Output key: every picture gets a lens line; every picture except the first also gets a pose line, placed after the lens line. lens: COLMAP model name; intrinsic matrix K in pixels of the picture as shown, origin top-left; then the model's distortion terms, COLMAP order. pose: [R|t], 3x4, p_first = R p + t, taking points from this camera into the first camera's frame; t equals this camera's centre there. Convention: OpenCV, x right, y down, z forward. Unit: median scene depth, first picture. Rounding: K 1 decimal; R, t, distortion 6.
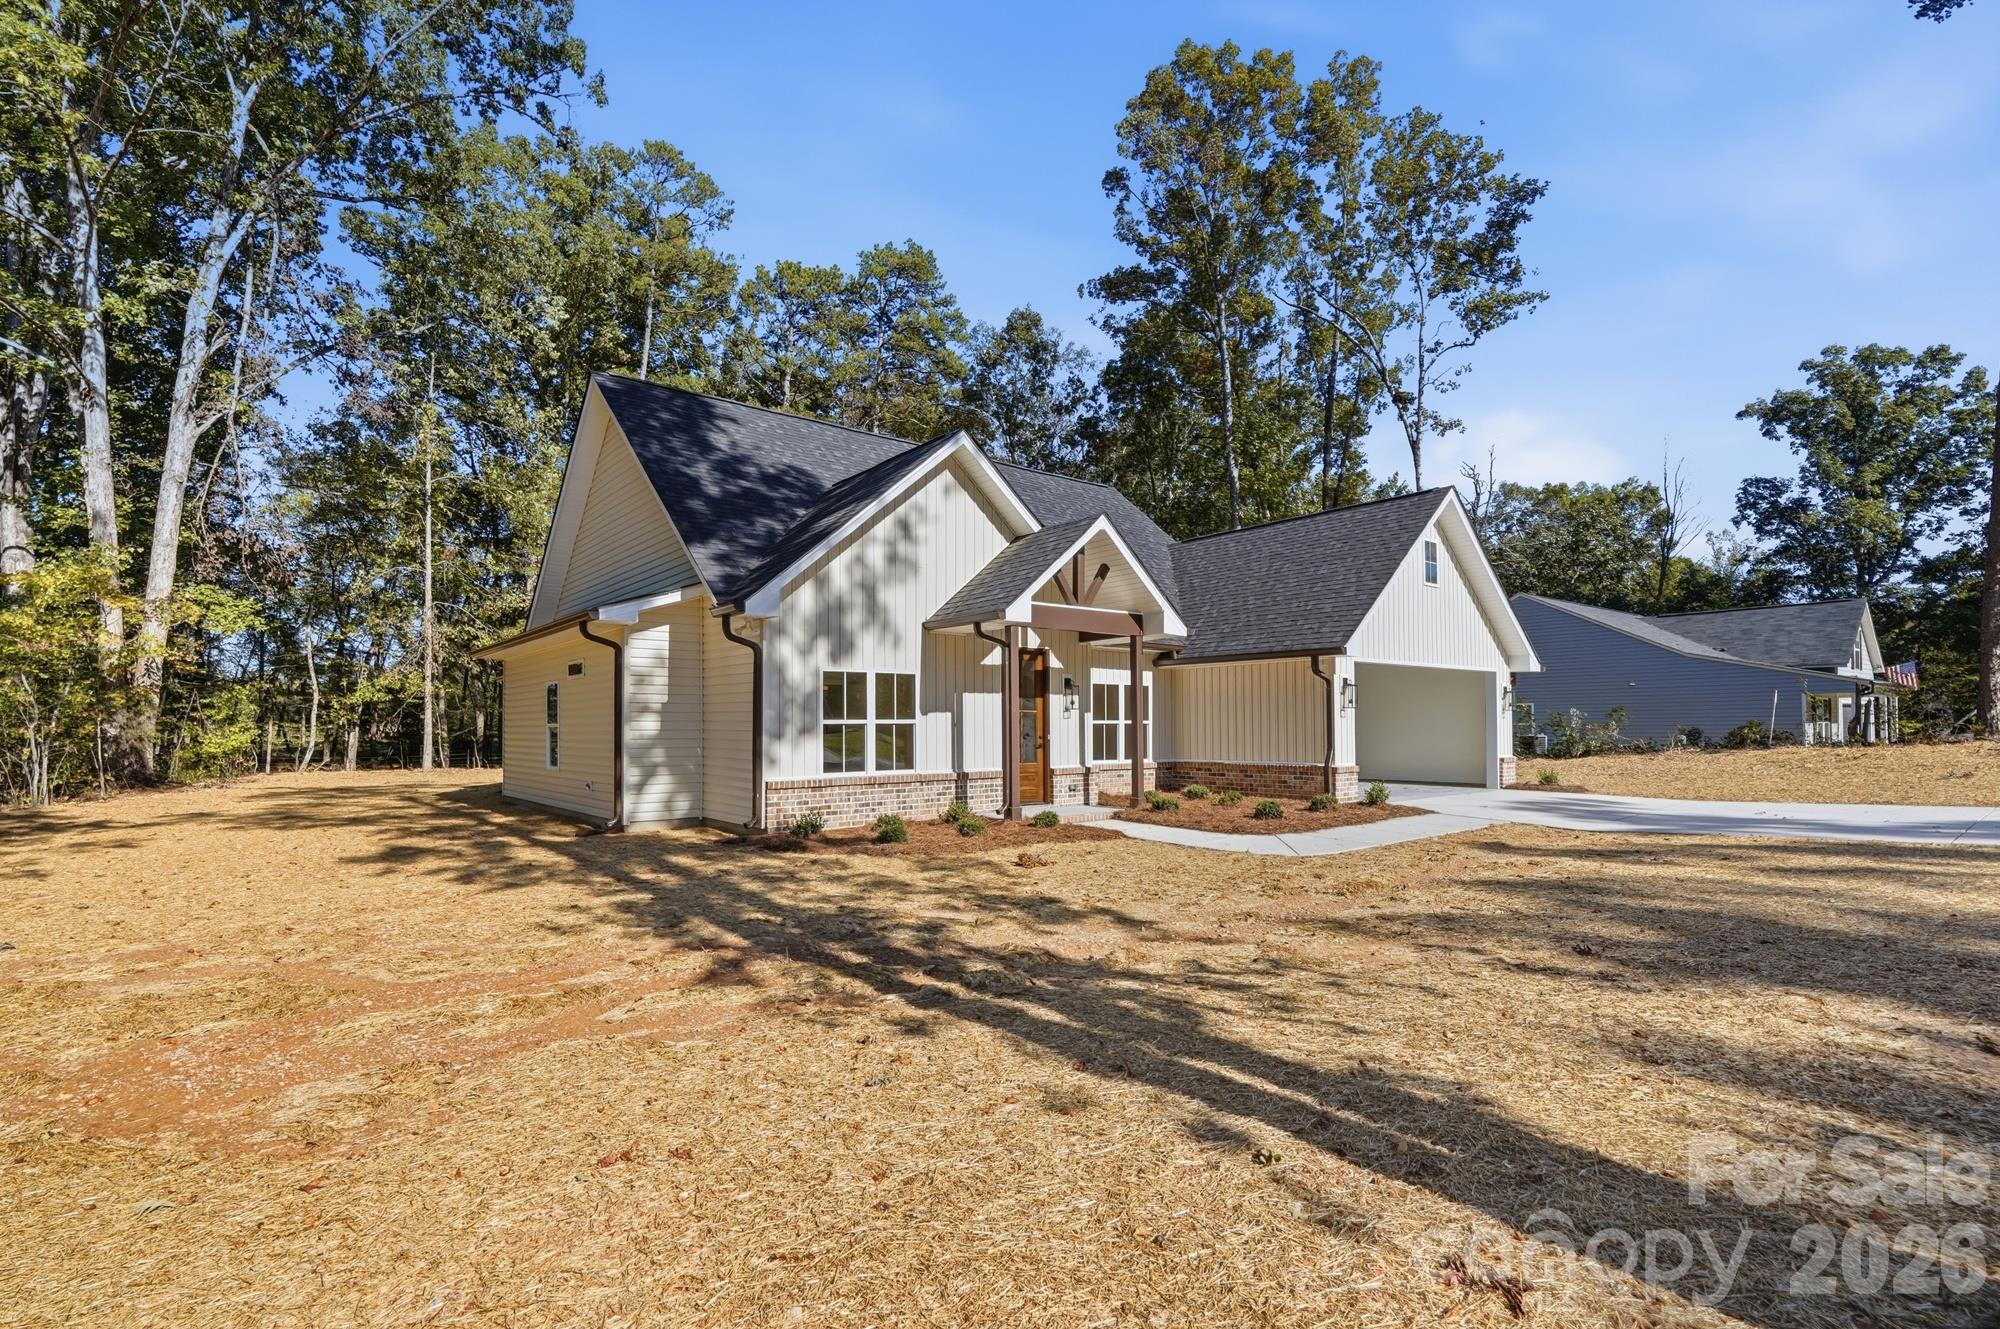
lens RADIAL K [[896.6, 0, 1002.5], [0, 896.6, 703.1], [0, 0, 1]] dist [0.000742, -0.001168]
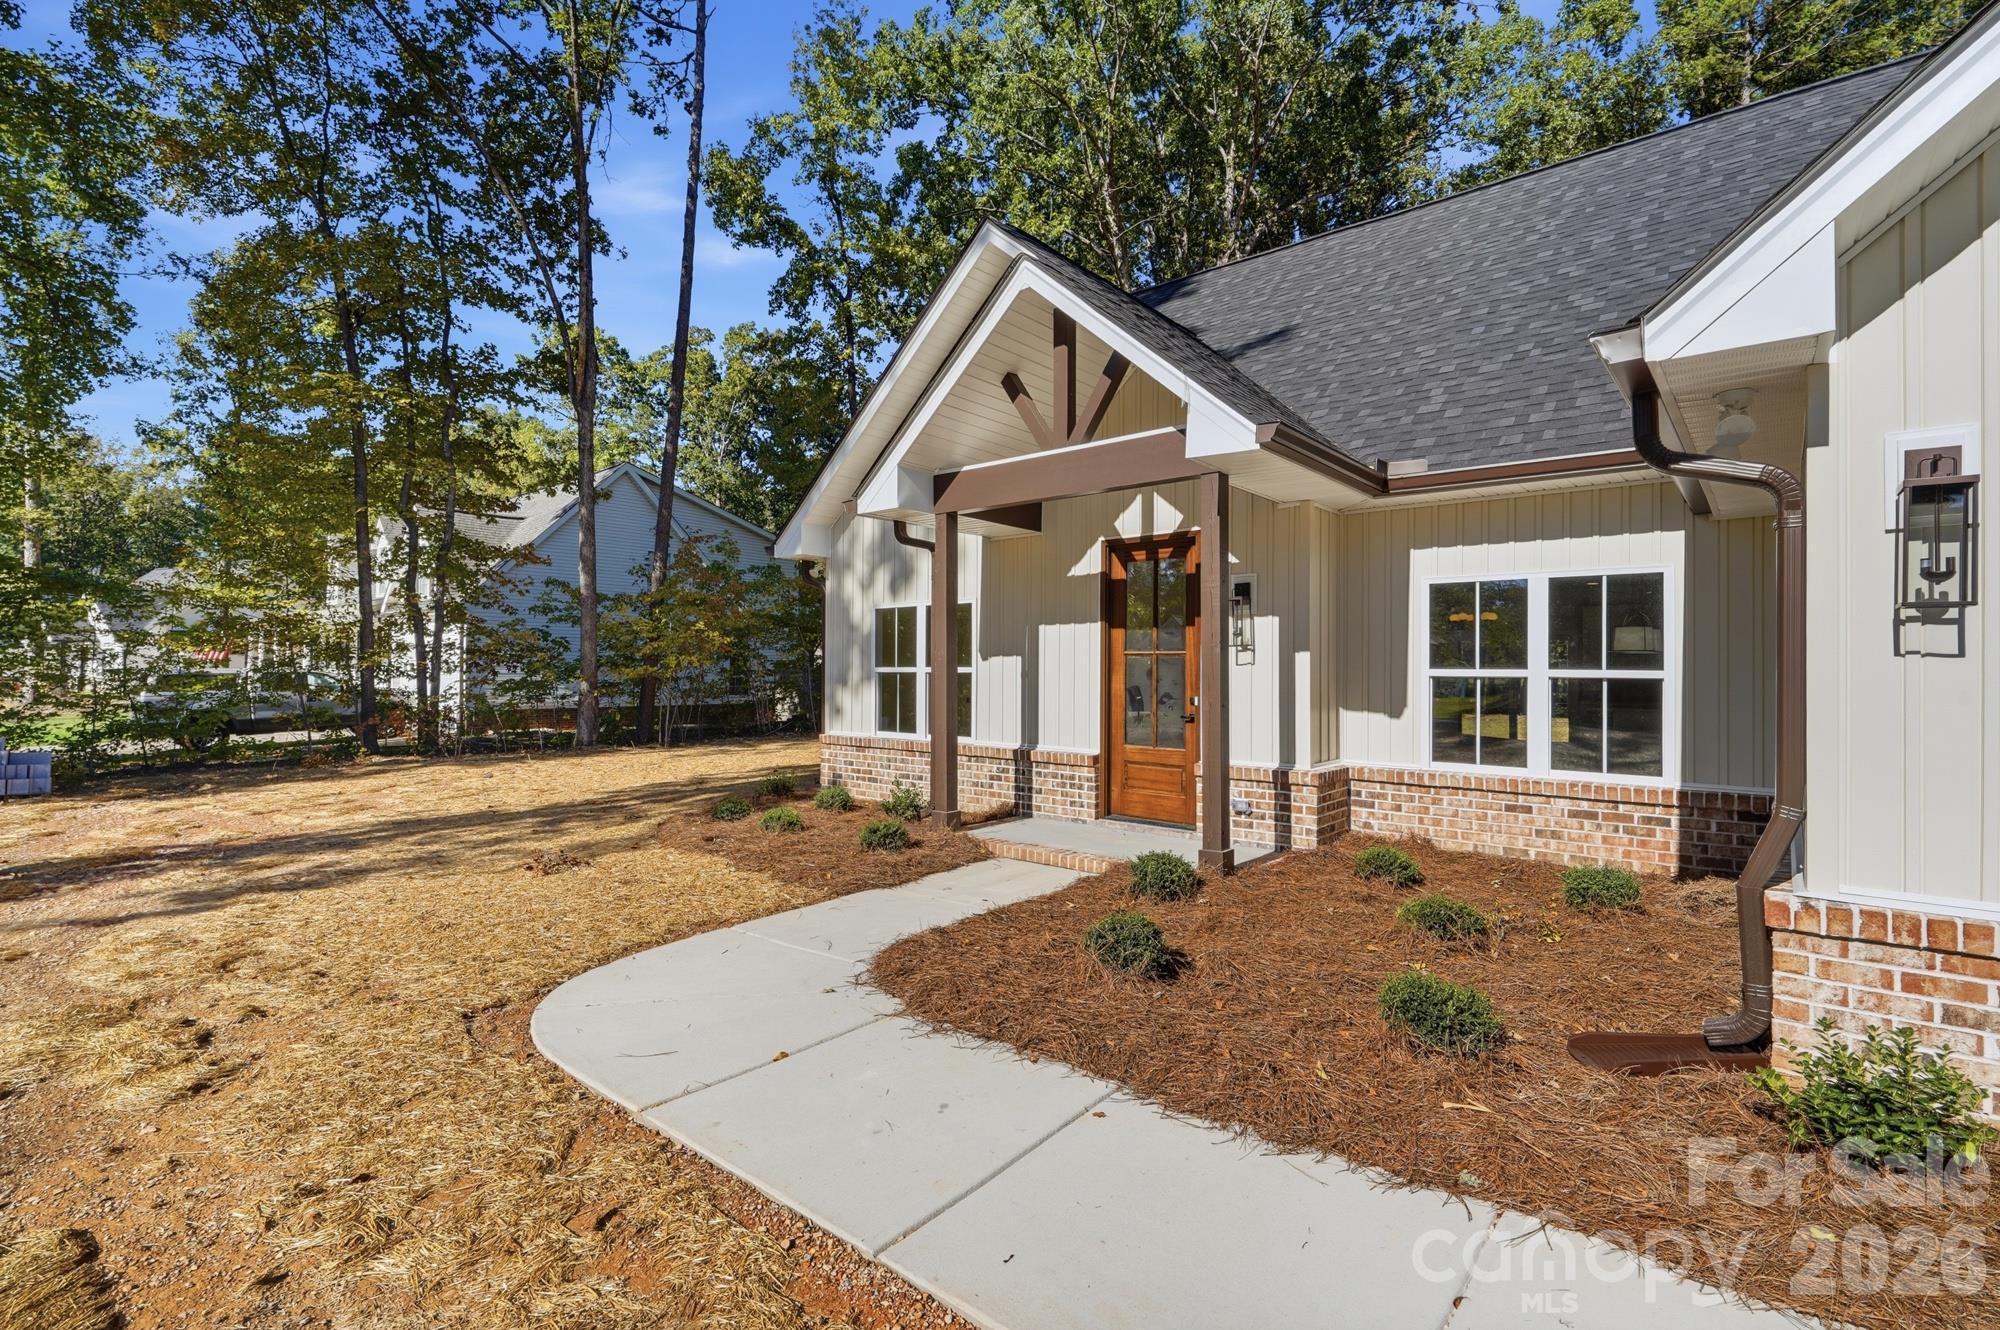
lens RADIAL K [[896.6, 0, 1012.8], [0, 896.6, 666.5], [0, 0, 1]] dist [0.000742, -0.001168]
pose [[0.230160, -0.006096, -0.973134, 0.476358], [0.011098, 0.999932, -0.003639, 0.016771], [0.973089, -0.009962, 0.230212, 0.701183]]
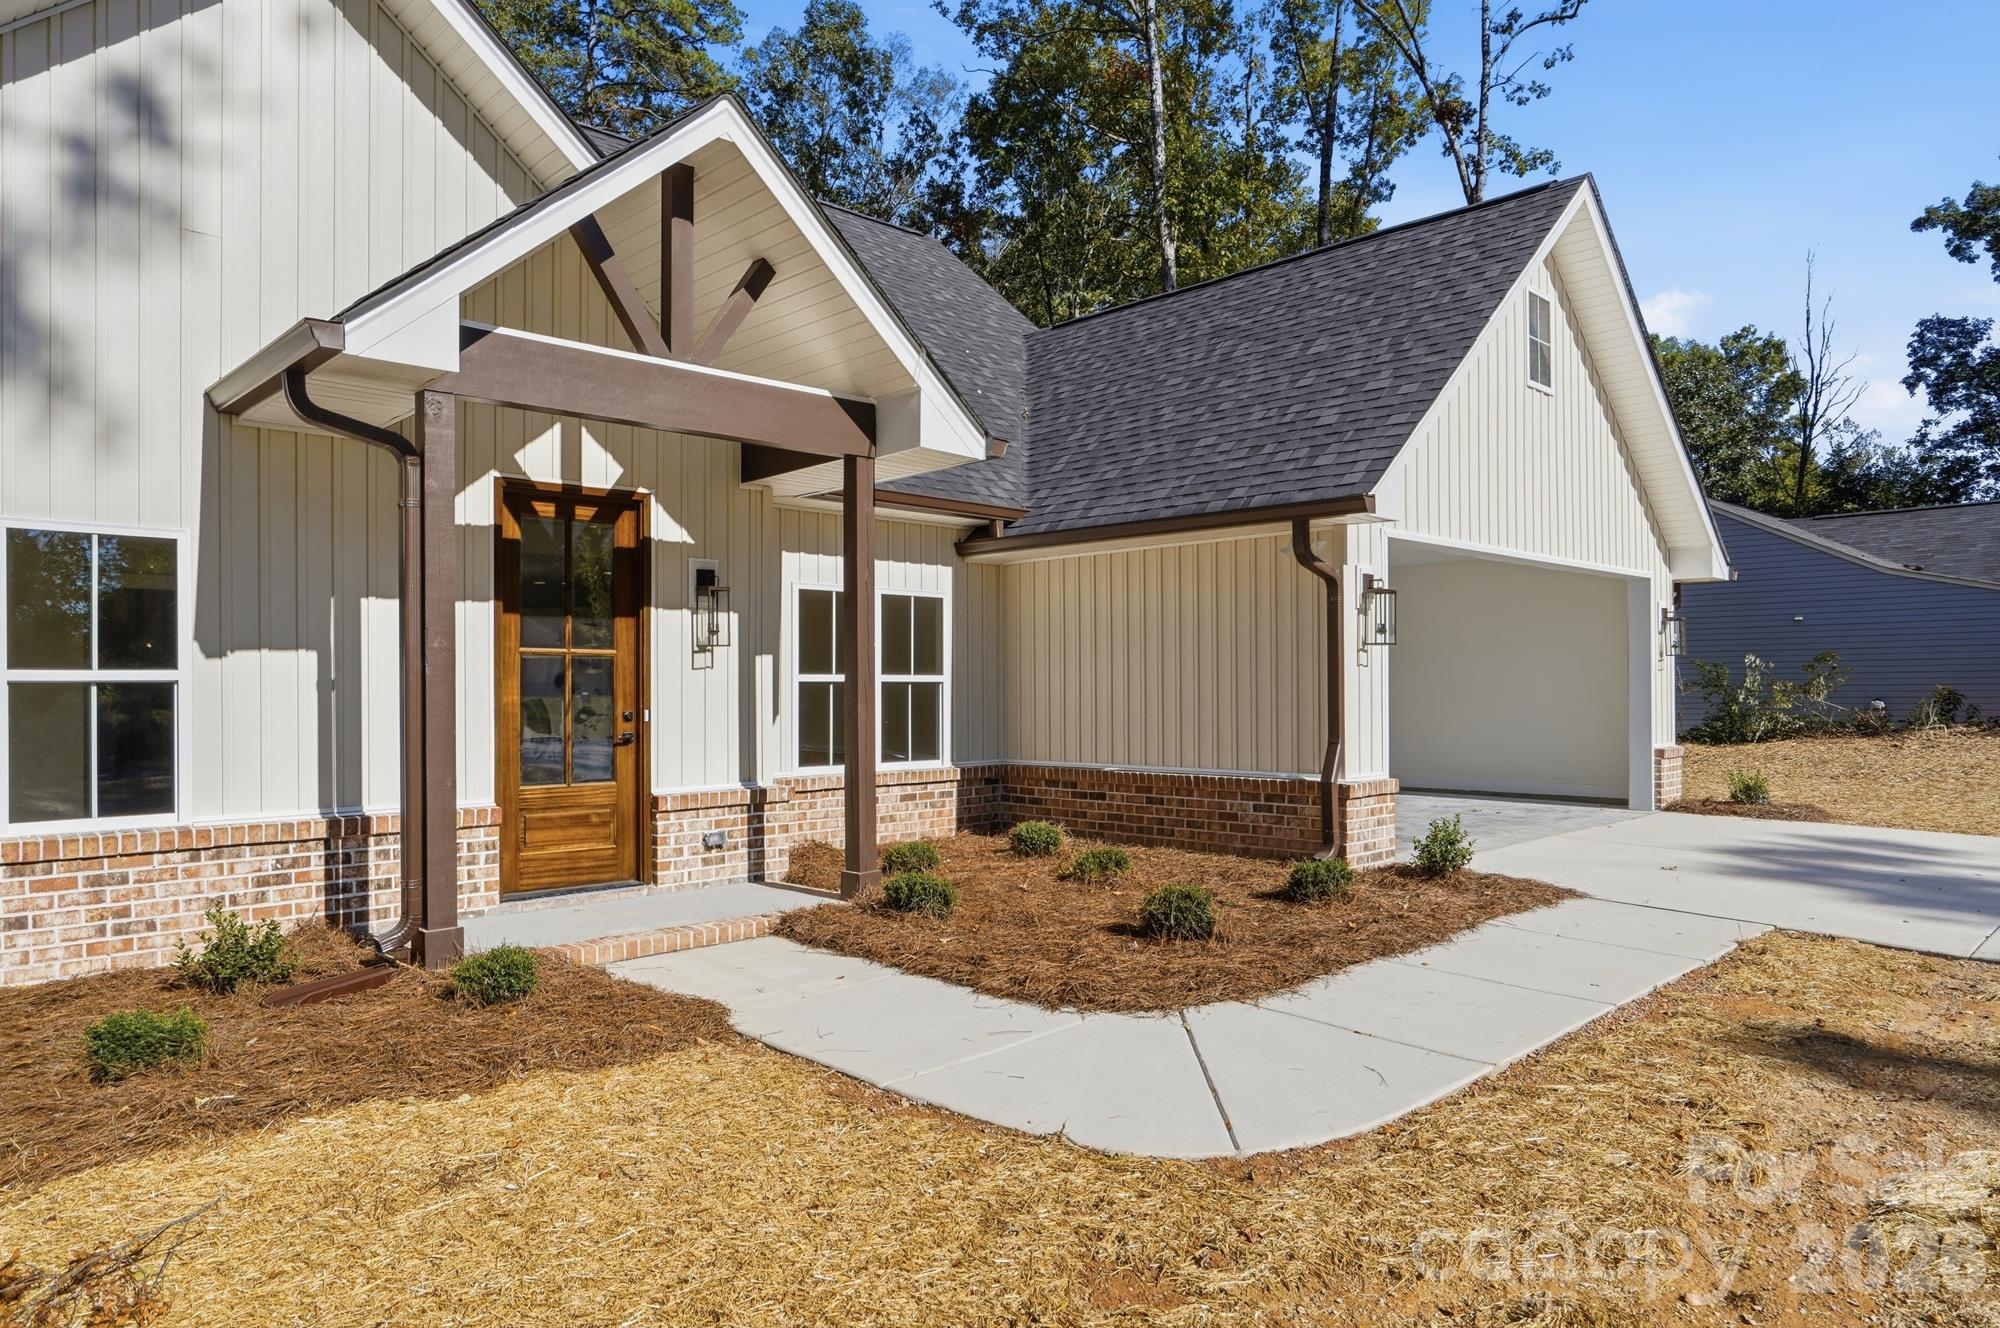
lens RADIAL K [[1249.9, 0, 1008.7], [0, 1249.9, 670.2], [0, 0, 1]] dist [0.007317, 0.008078]
pose [[0.994493, -0.000665, 0.104804, 0.137129], [-0.000529, 0.999935, 0.011366, 0.010176], [-0.104805, -0.011359, 0.994428, 0.390436]]
